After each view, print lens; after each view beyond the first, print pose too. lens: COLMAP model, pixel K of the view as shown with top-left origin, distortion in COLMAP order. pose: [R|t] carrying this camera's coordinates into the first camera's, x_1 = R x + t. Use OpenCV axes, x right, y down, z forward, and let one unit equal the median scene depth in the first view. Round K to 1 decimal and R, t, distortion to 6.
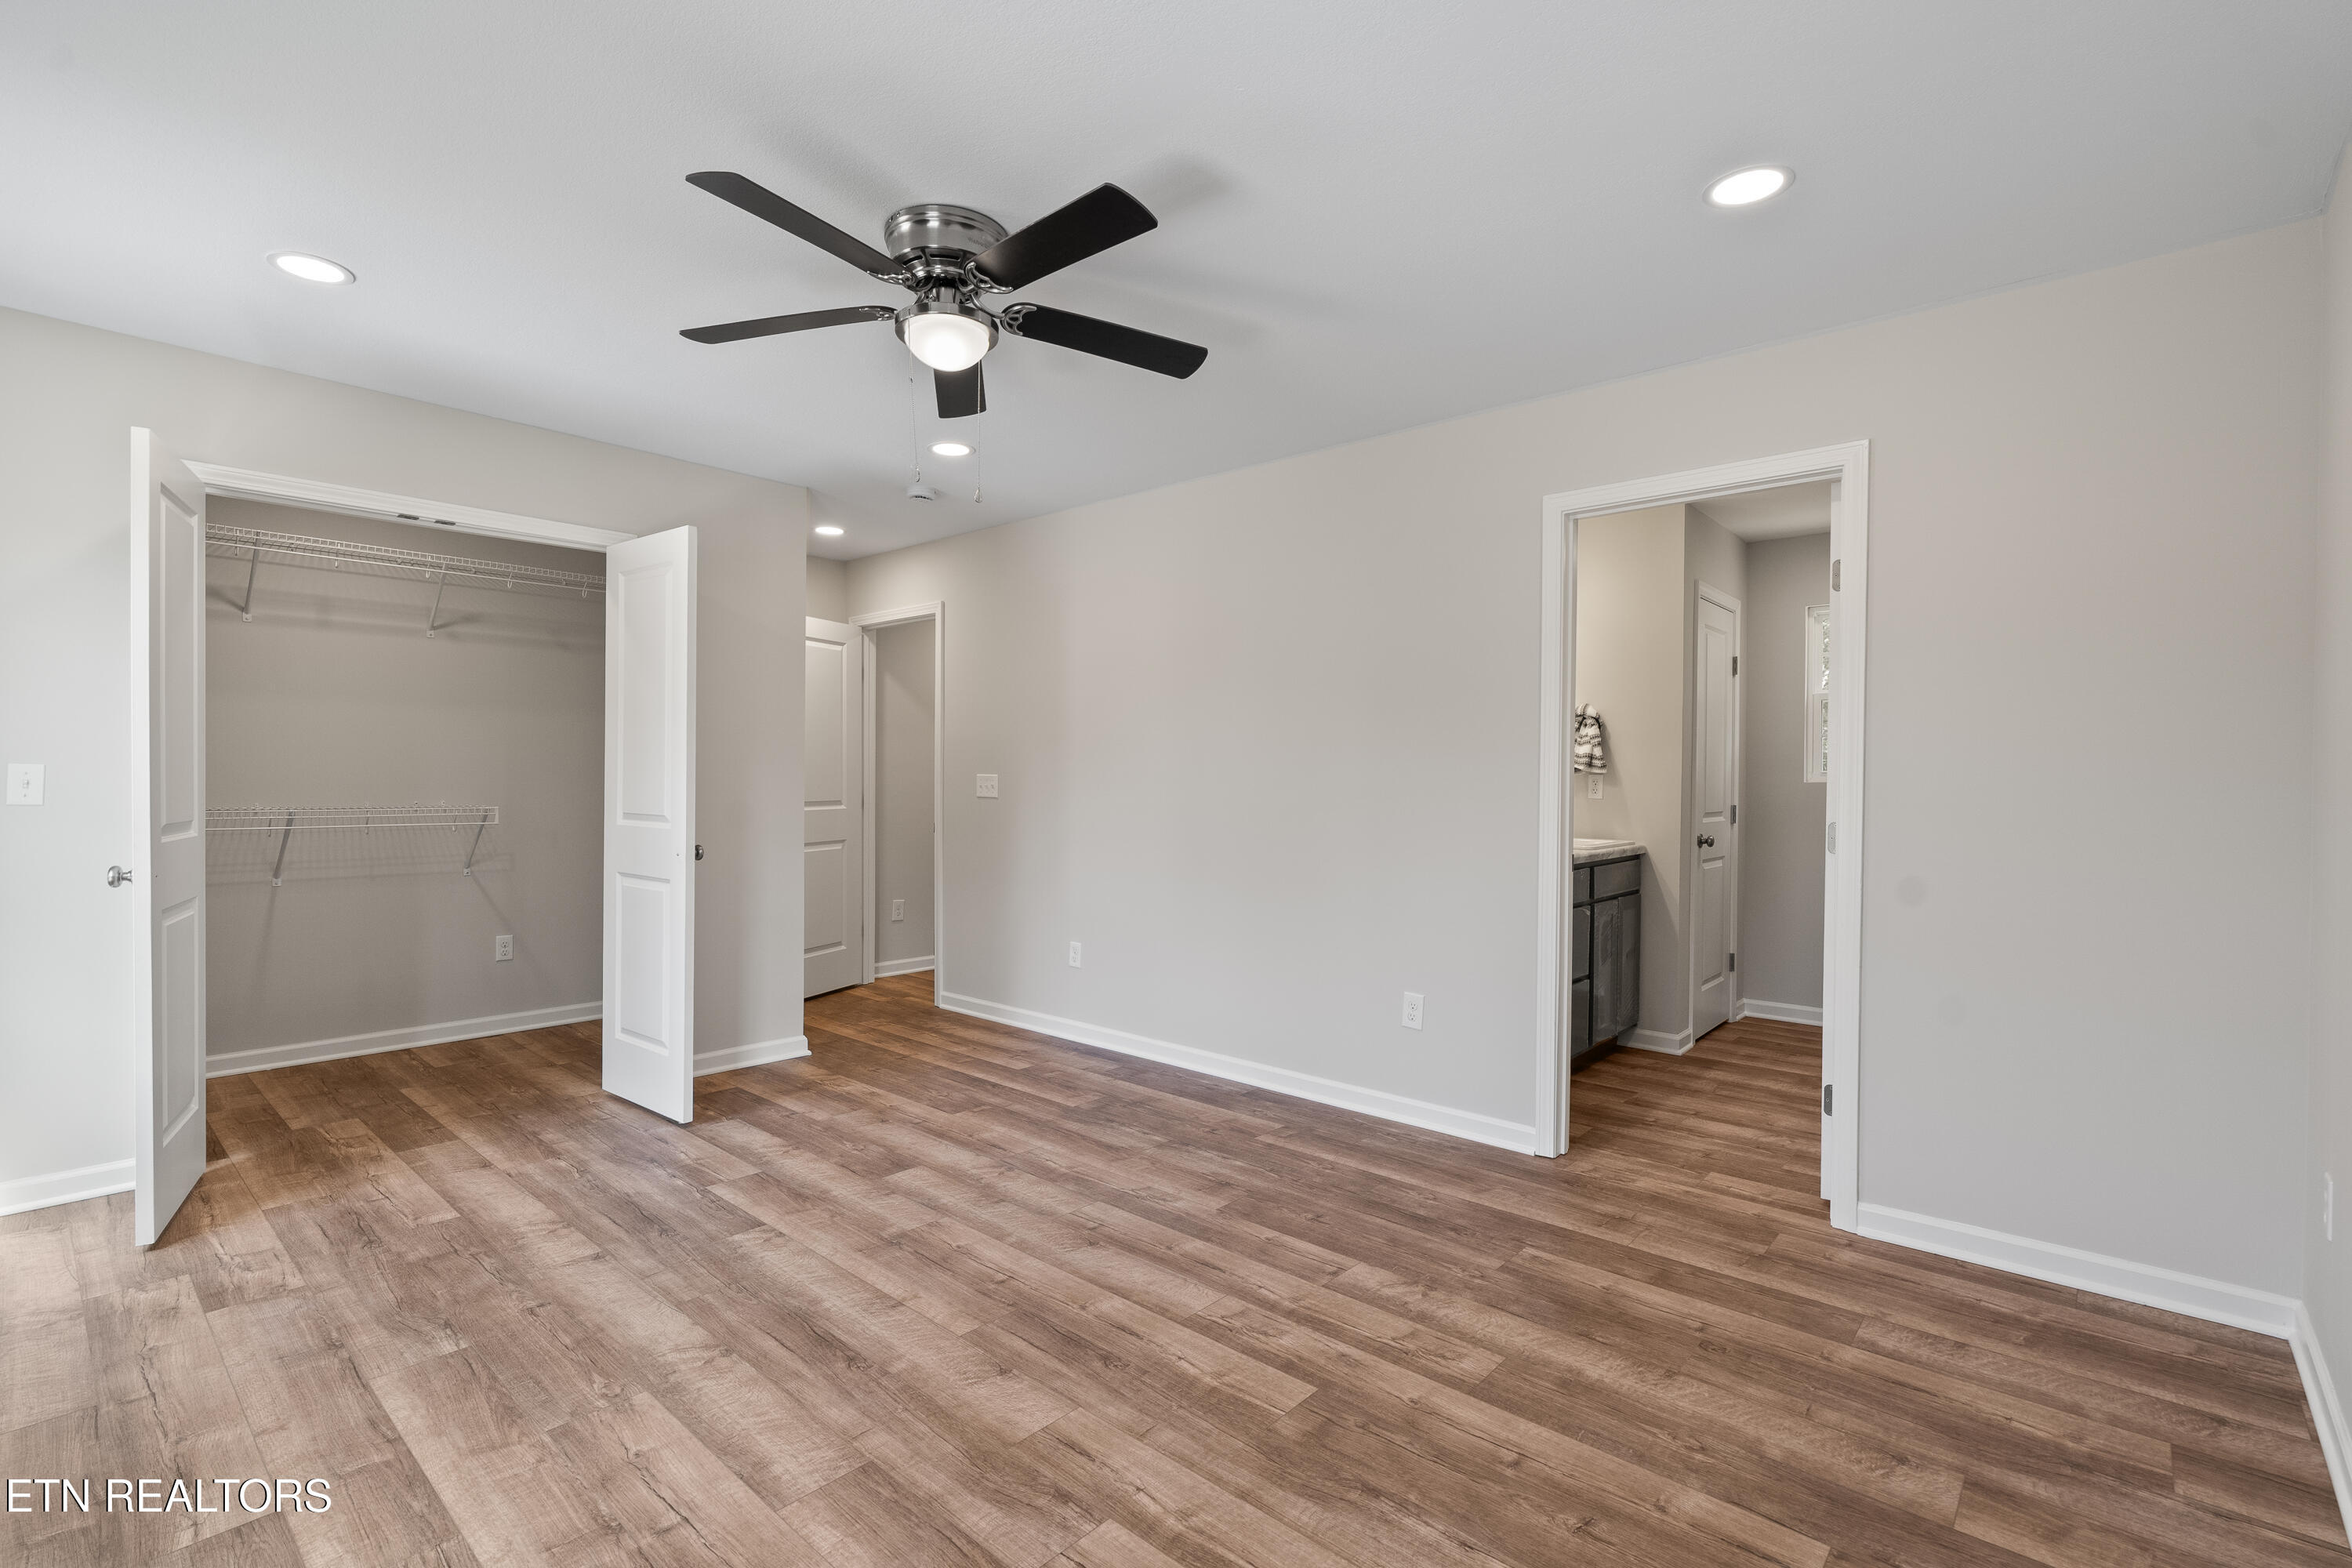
lens RADIAL K [[1064.4, 0, 1167.5], [0, 1064.4, 790.1], [0, 0, 1]] dist [-0.006861, 0.001082]
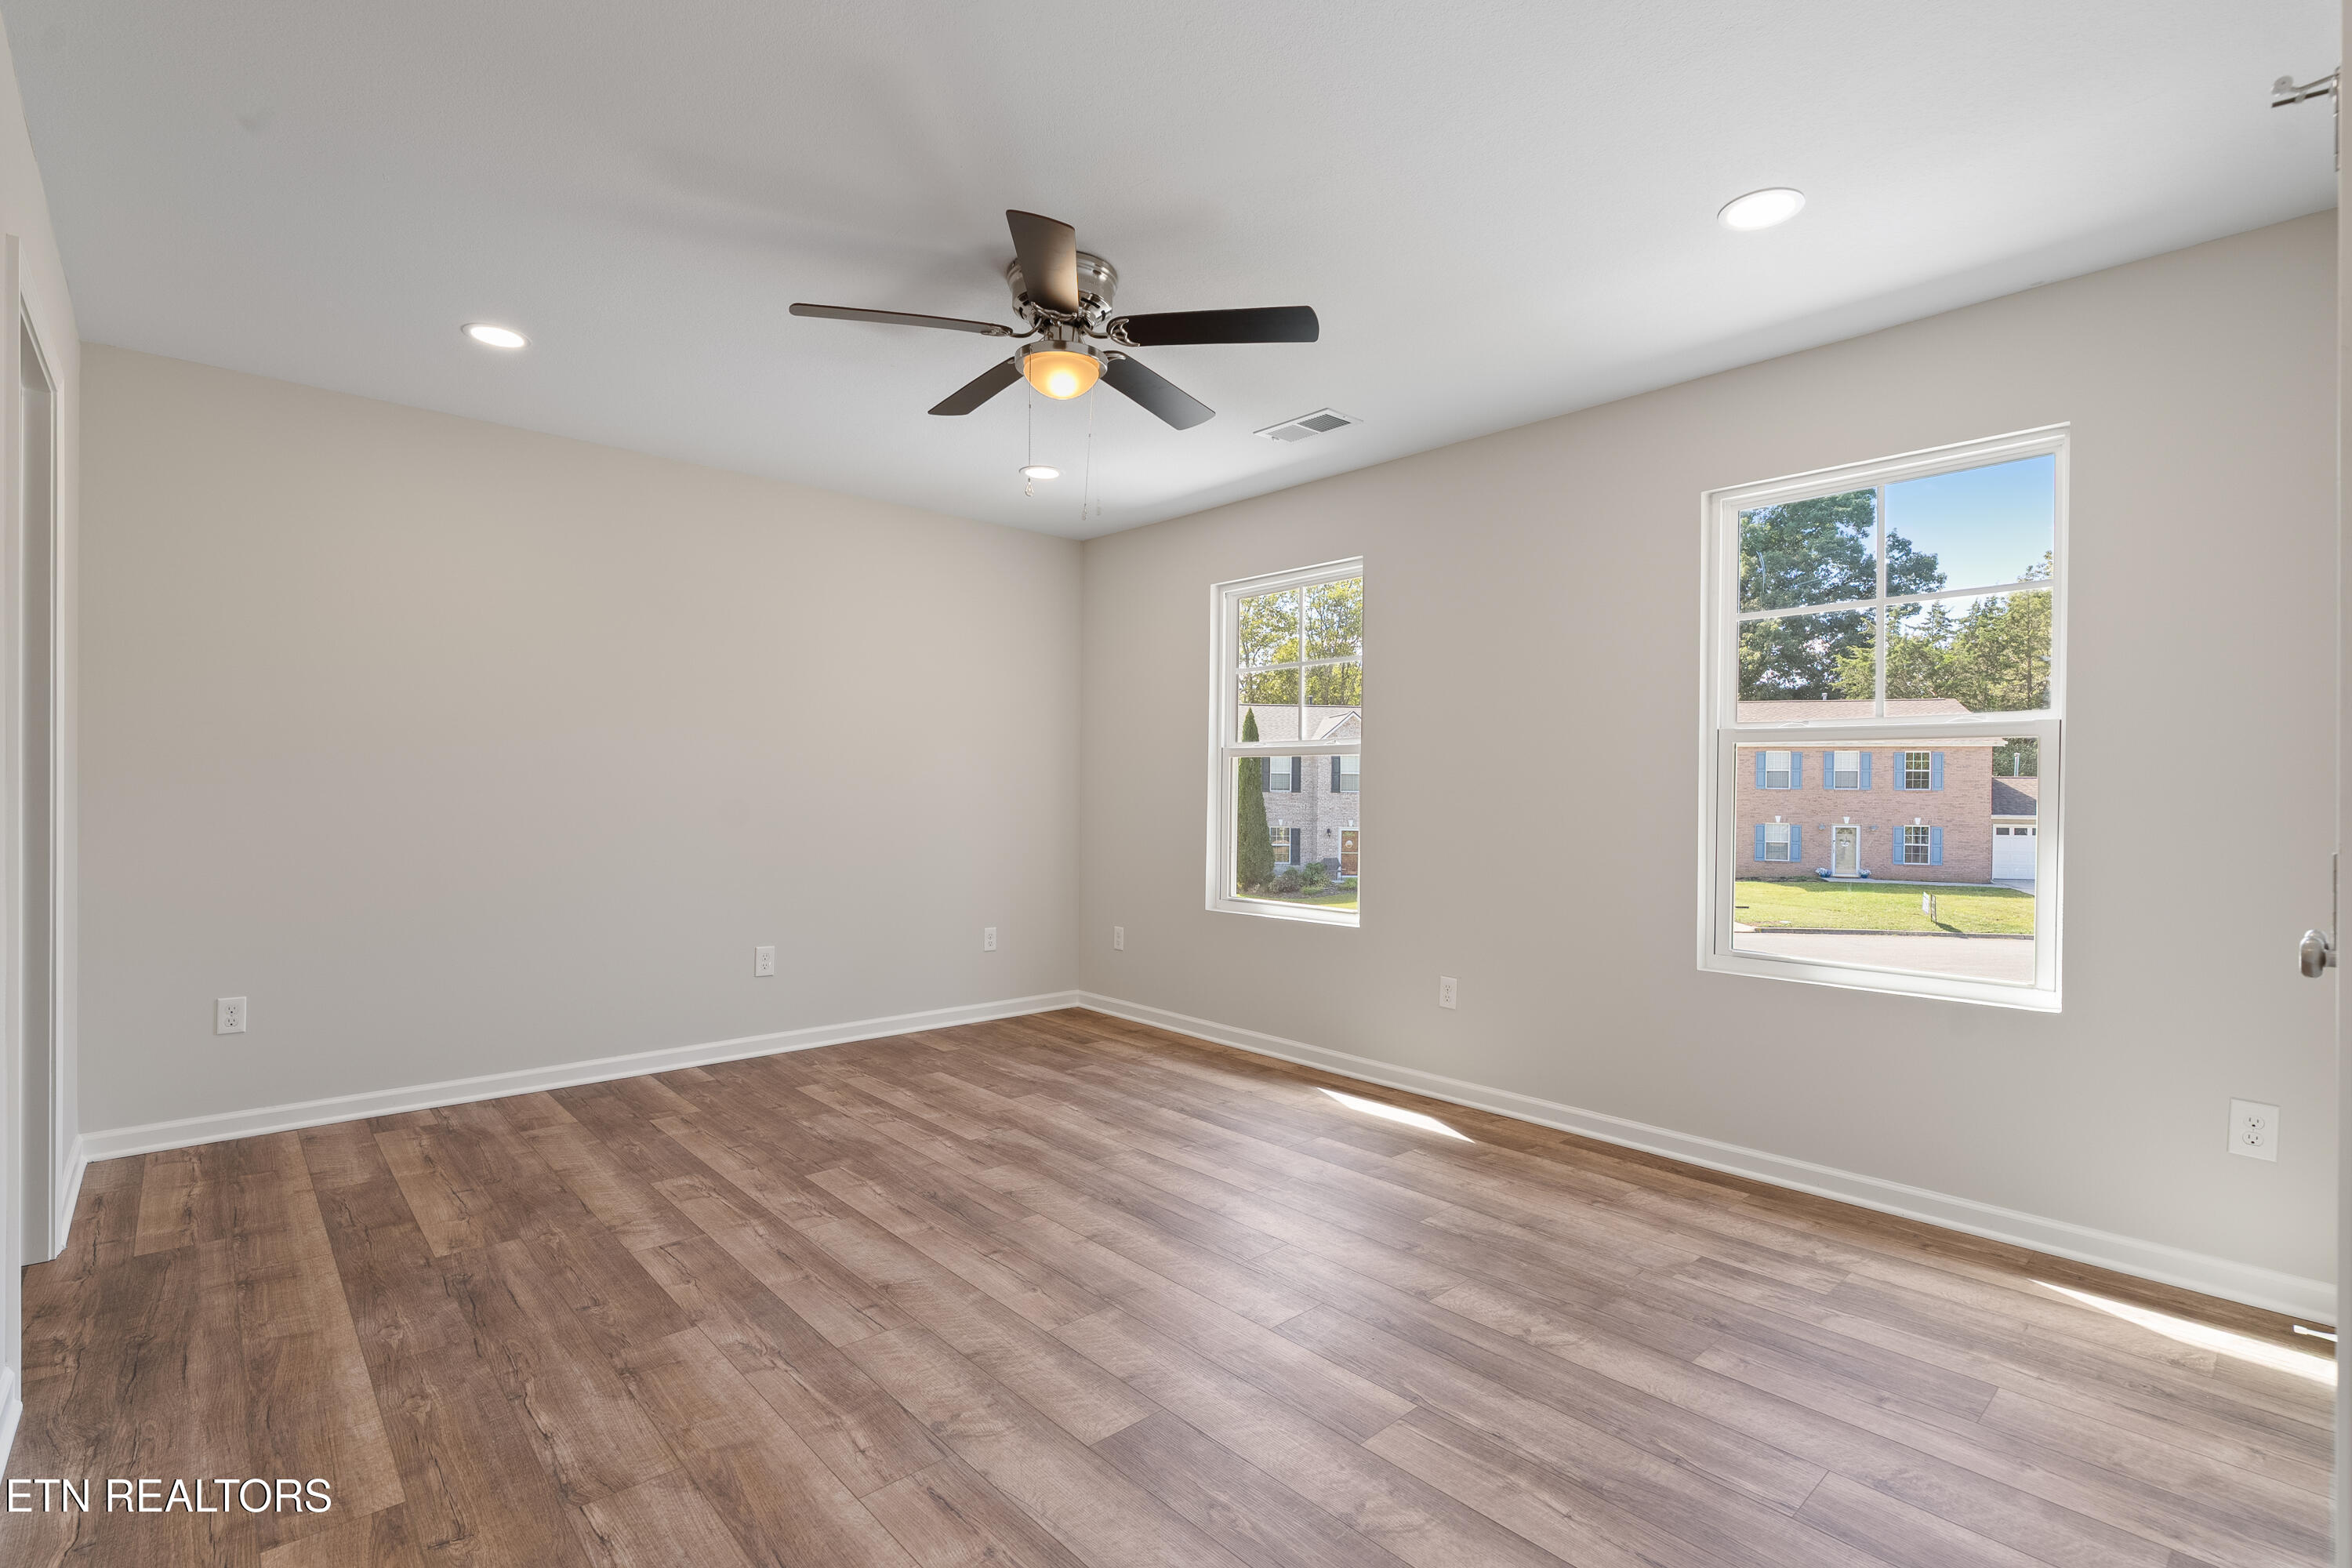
lens RADIAL K [[1064.4, 0, 1167.5], [0, 1064.4, 790.1], [0, 0, 1]] dist [-0.006861, 0.001082]
pose [[-0.994774, -0.017737, 0.100547, -0.460975], [-0.016817, 0.999809, 0.009989, -0.000030], [-0.100705, 0.008245, -0.994882, 2.214120]]
